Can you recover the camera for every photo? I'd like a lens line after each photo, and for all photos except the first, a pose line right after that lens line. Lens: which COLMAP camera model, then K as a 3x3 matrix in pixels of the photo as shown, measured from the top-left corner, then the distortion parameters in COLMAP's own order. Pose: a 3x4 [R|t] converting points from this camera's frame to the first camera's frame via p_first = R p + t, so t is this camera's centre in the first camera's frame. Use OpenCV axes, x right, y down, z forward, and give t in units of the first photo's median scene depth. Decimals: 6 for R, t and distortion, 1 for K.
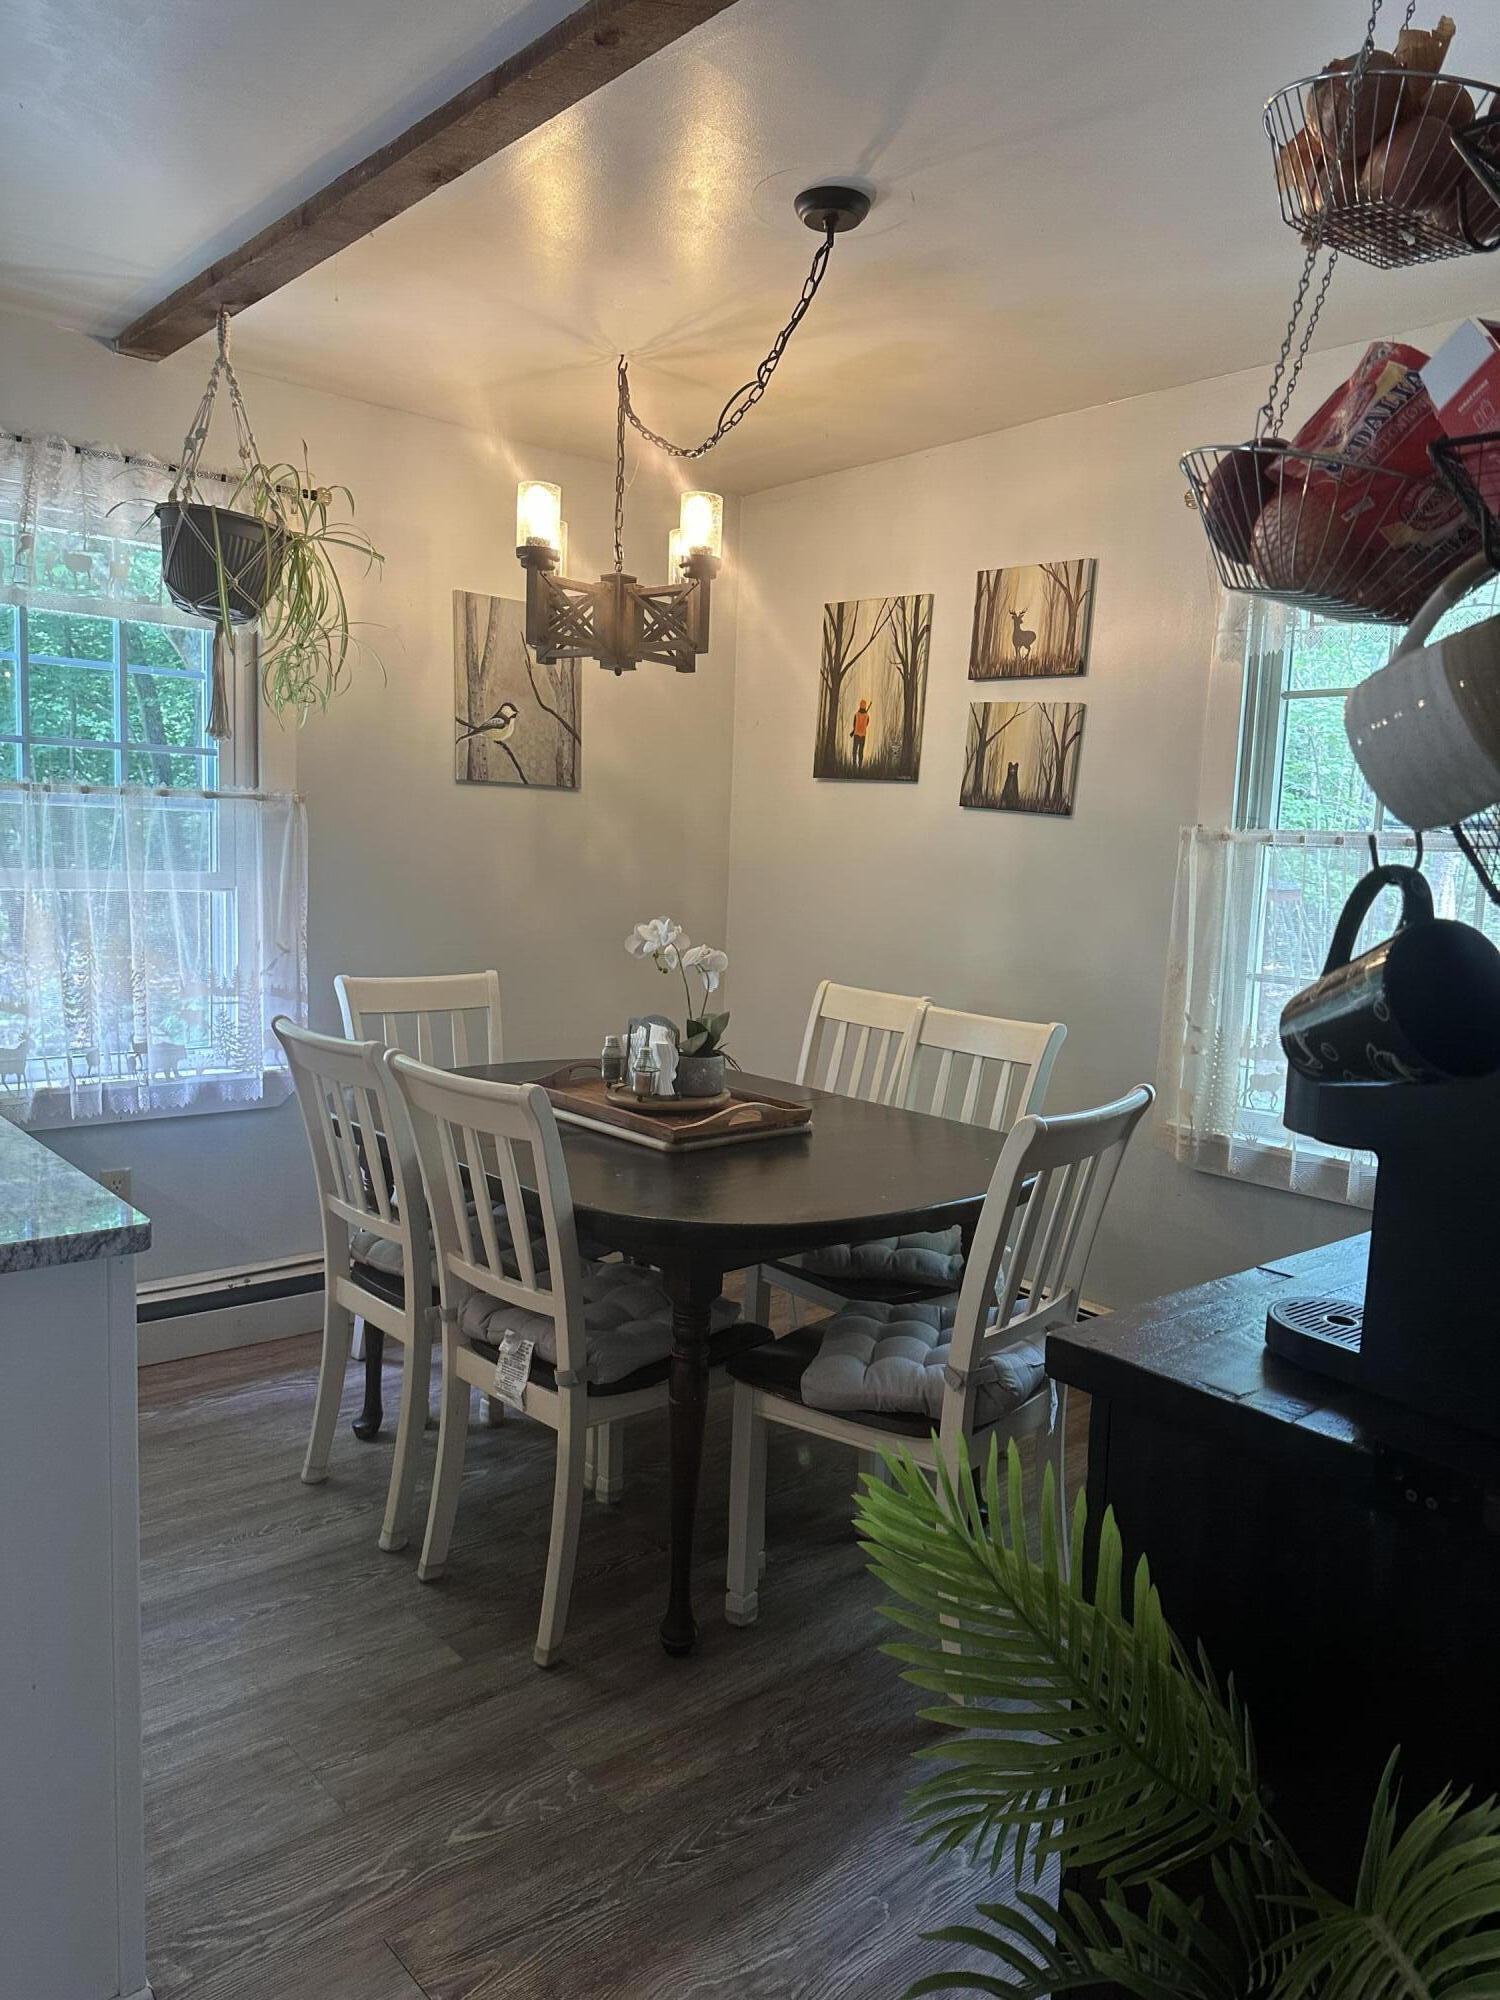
lens RADIAL K [[1378.6, 0, 760.8], [0, 1378.6, 1010.6], [0, 0, 1]] dist [0.174122, -0.336712]
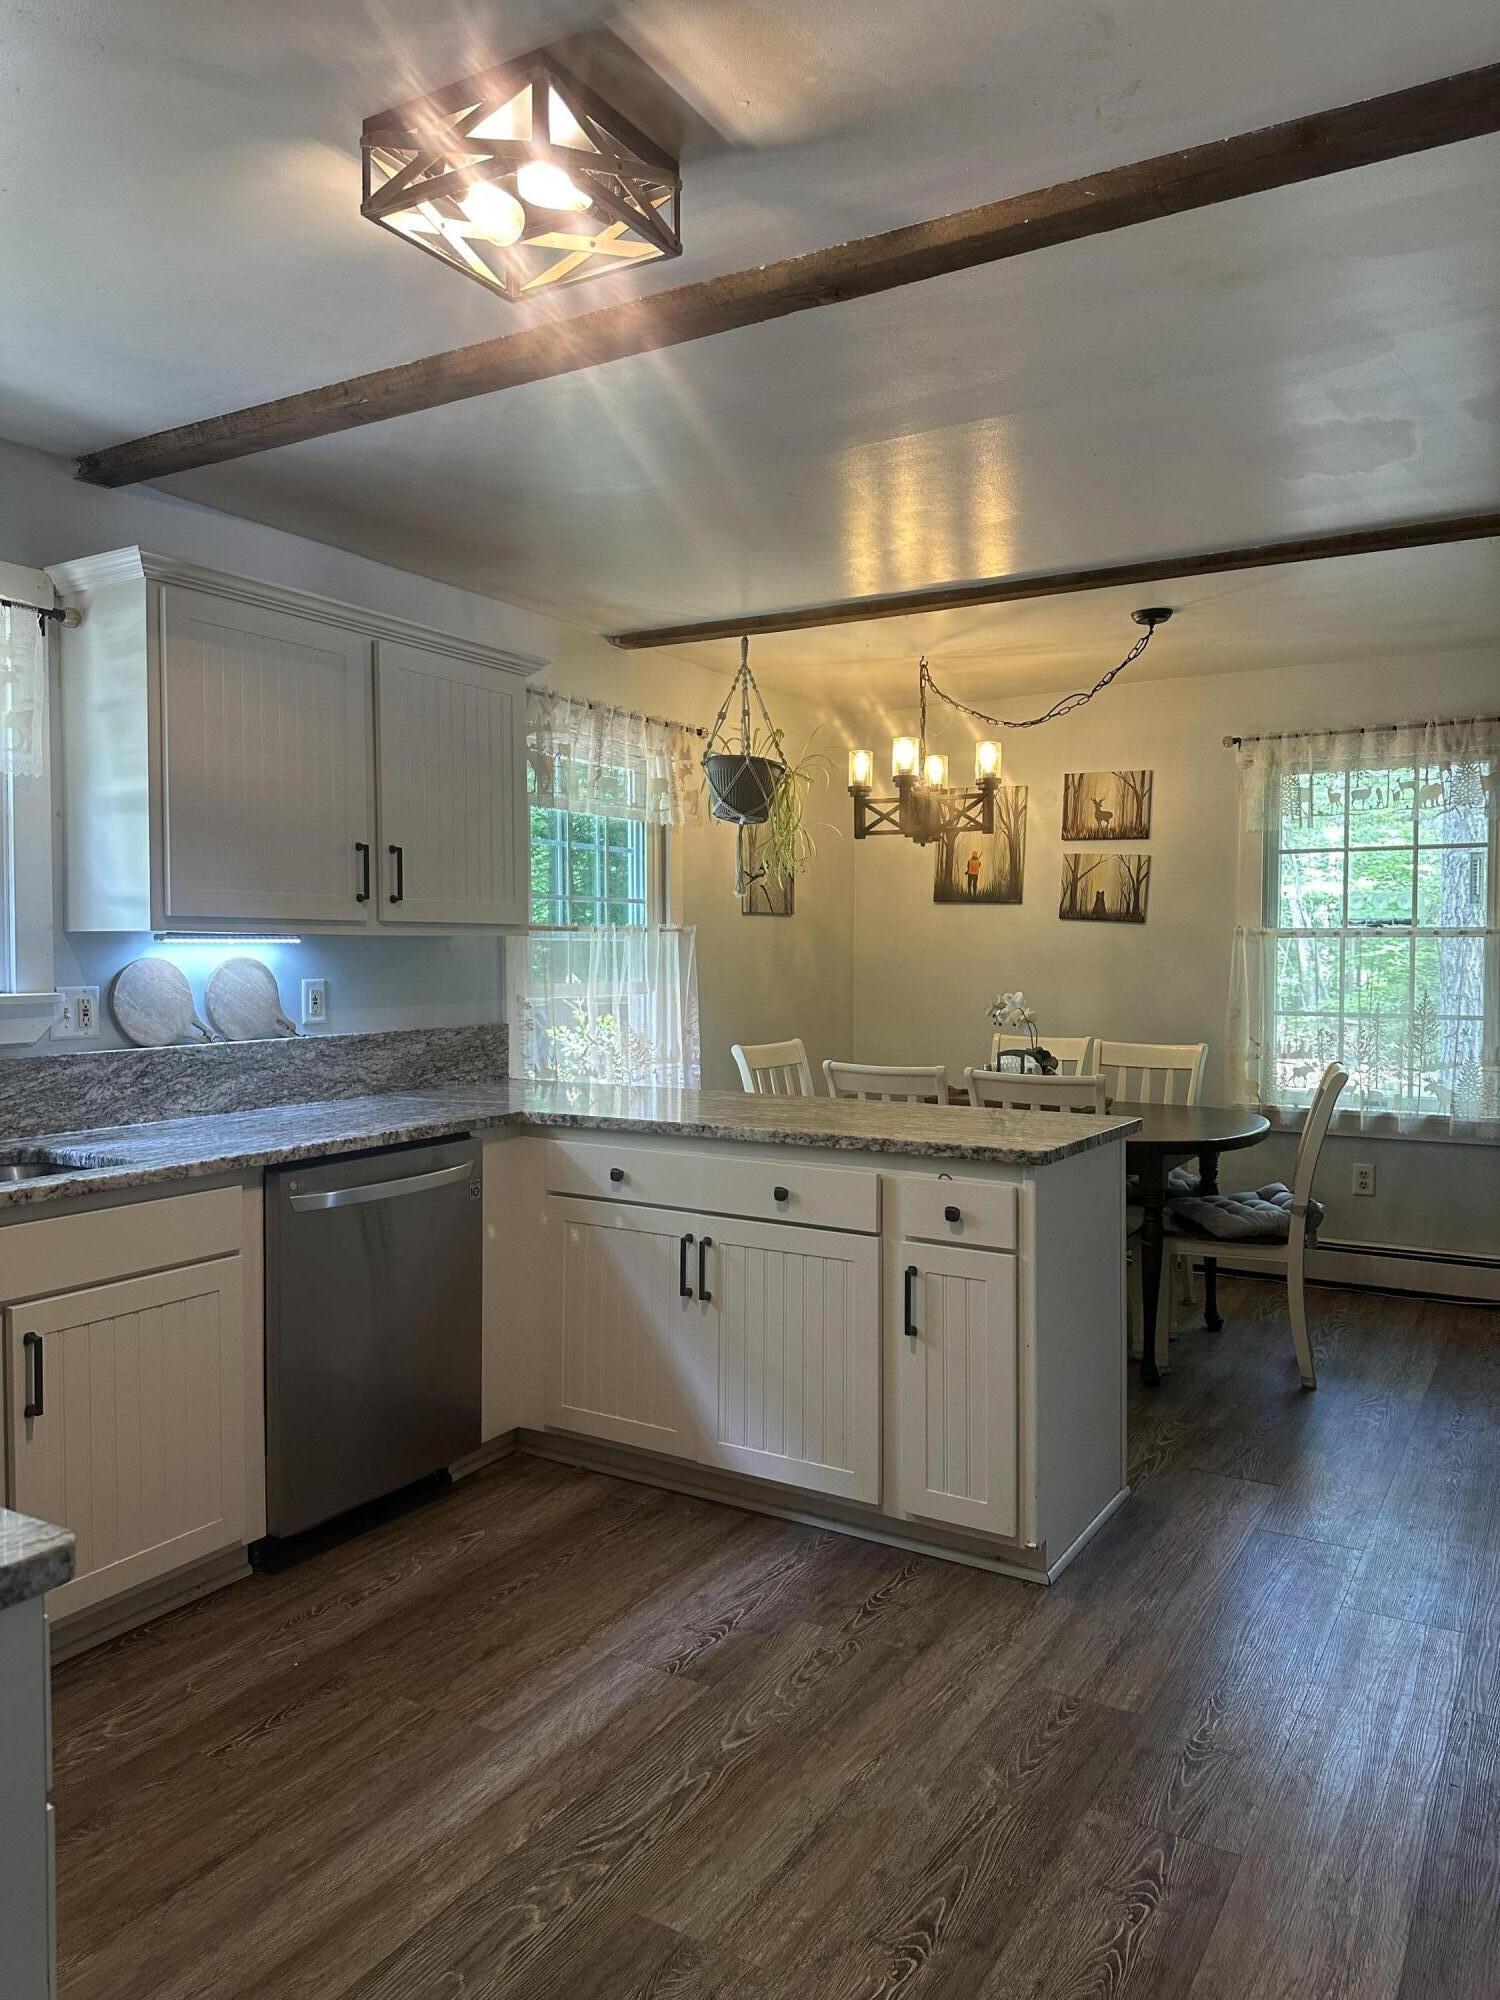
lens RADIAL K [[1384.9, 0, 750.0], [0, 1384.9, 1000.0], [0, 0, 1]] dist [0.129526, -0.189665]
pose [[0.957631, -0.048661, 0.283857, -0.667699], [0.071469, 0.994945, -0.070550, 0.030800], [-0.278989, 0.087847, 0.956268, -0.411048]]
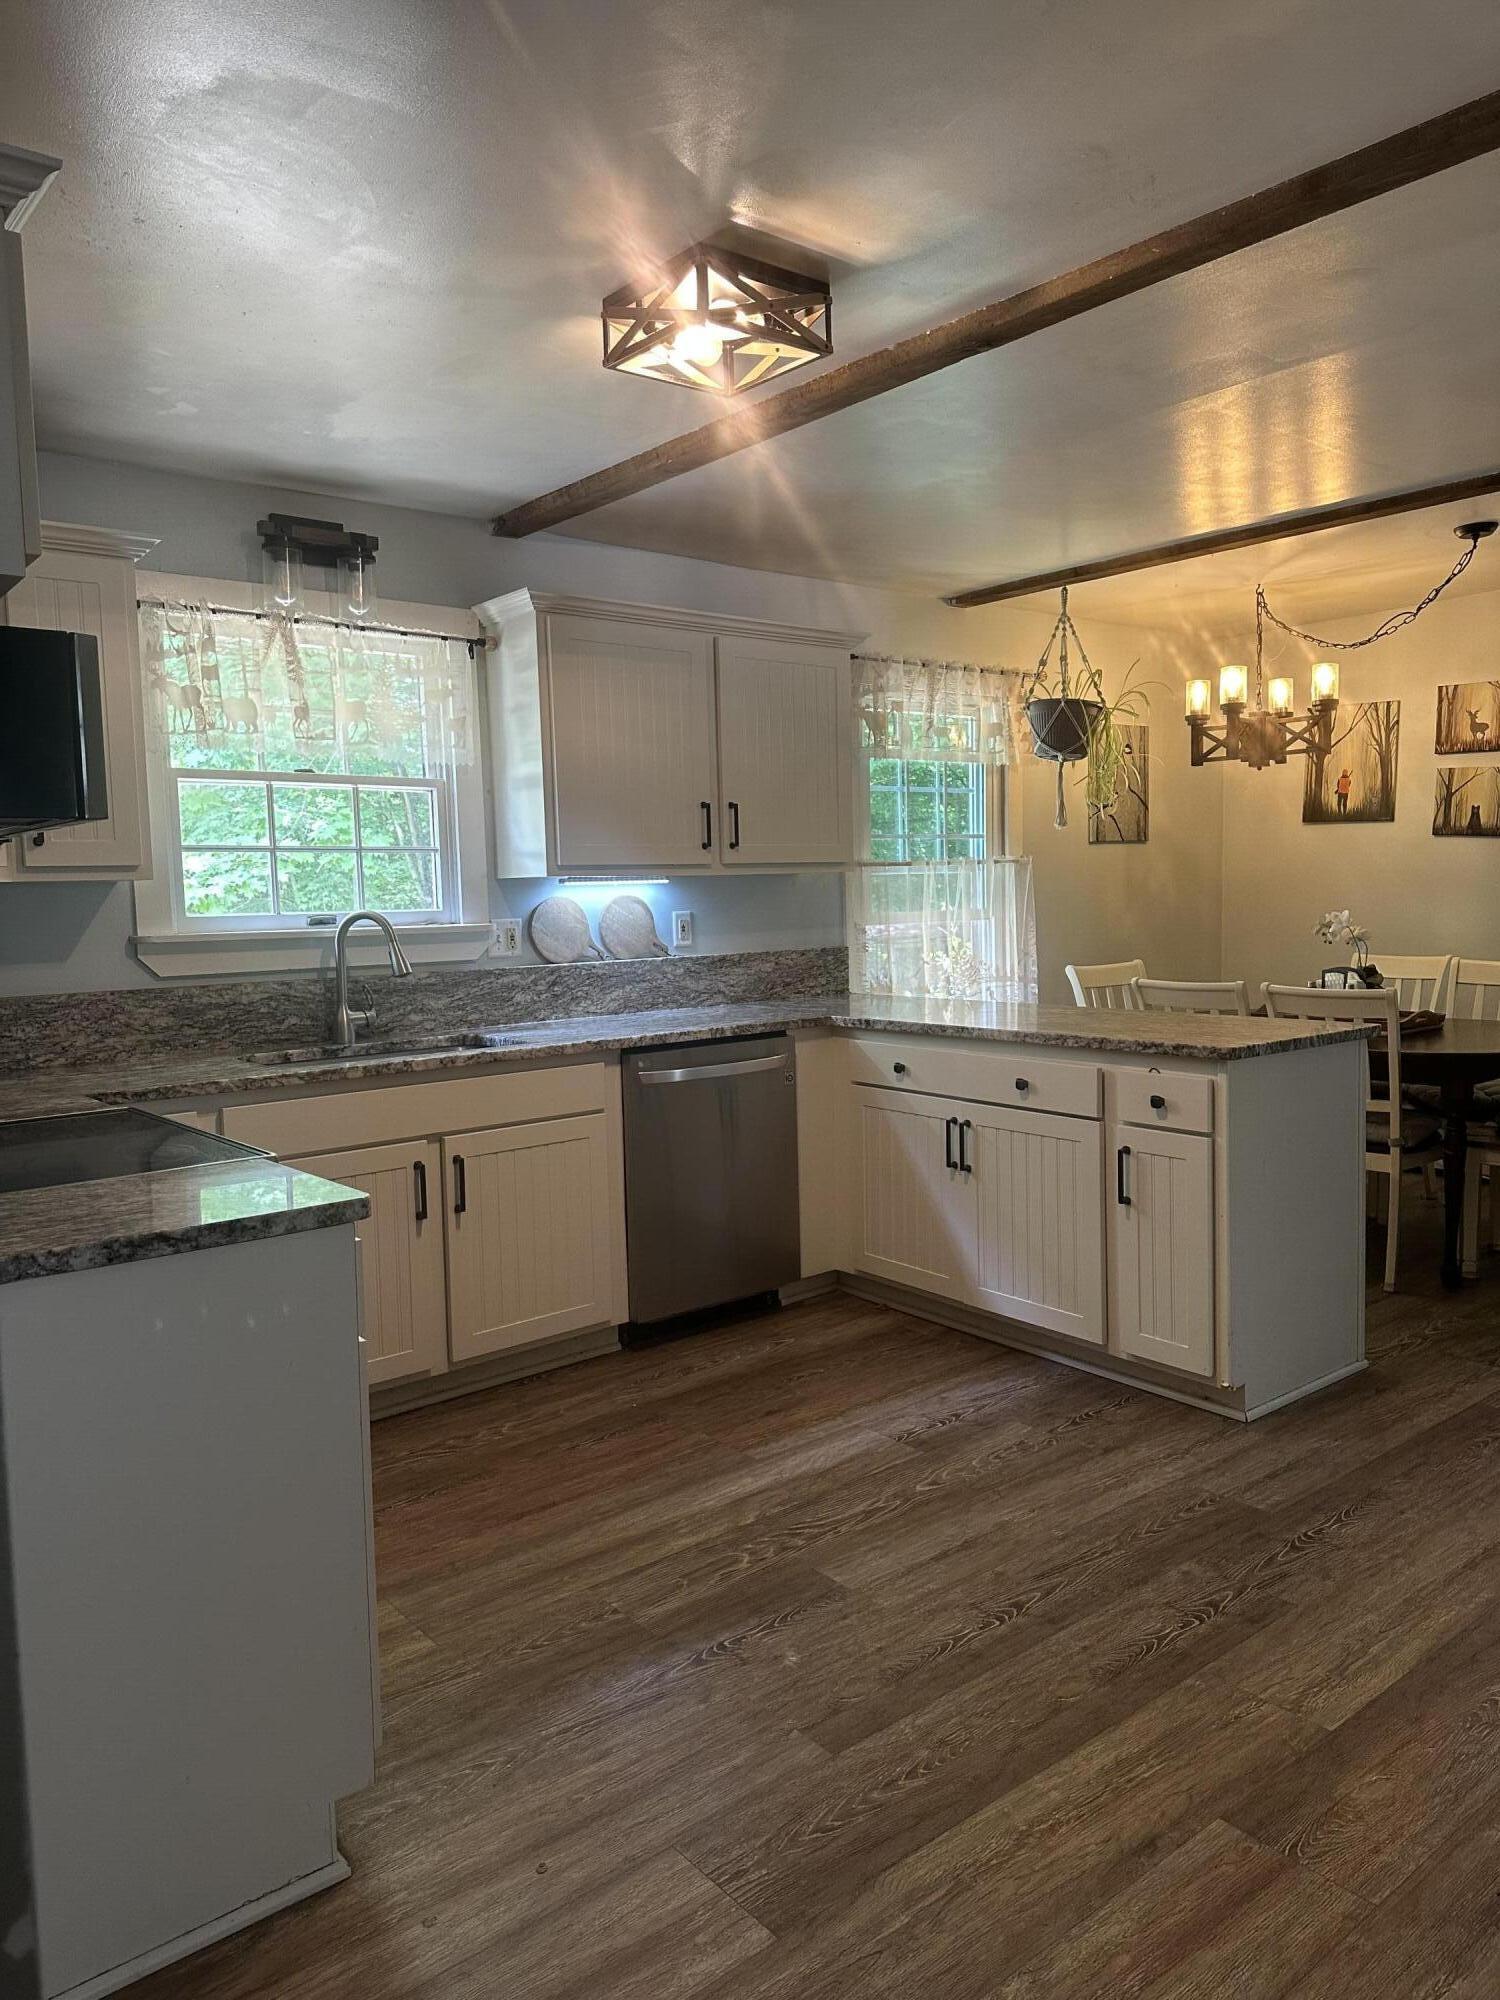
lens RADIAL K [[1378.6, 0, 760.8], [0, 1378.6, 1010.6], [0, 0, 1]] dist [0.174122, -0.336712]
pose [[0.996887, -0.058549, -0.052803, -0.547207], [0.056685, 0.997738, -0.036128, 0.062571], [0.054799, 0.033023, 0.997951, -0.609822]]
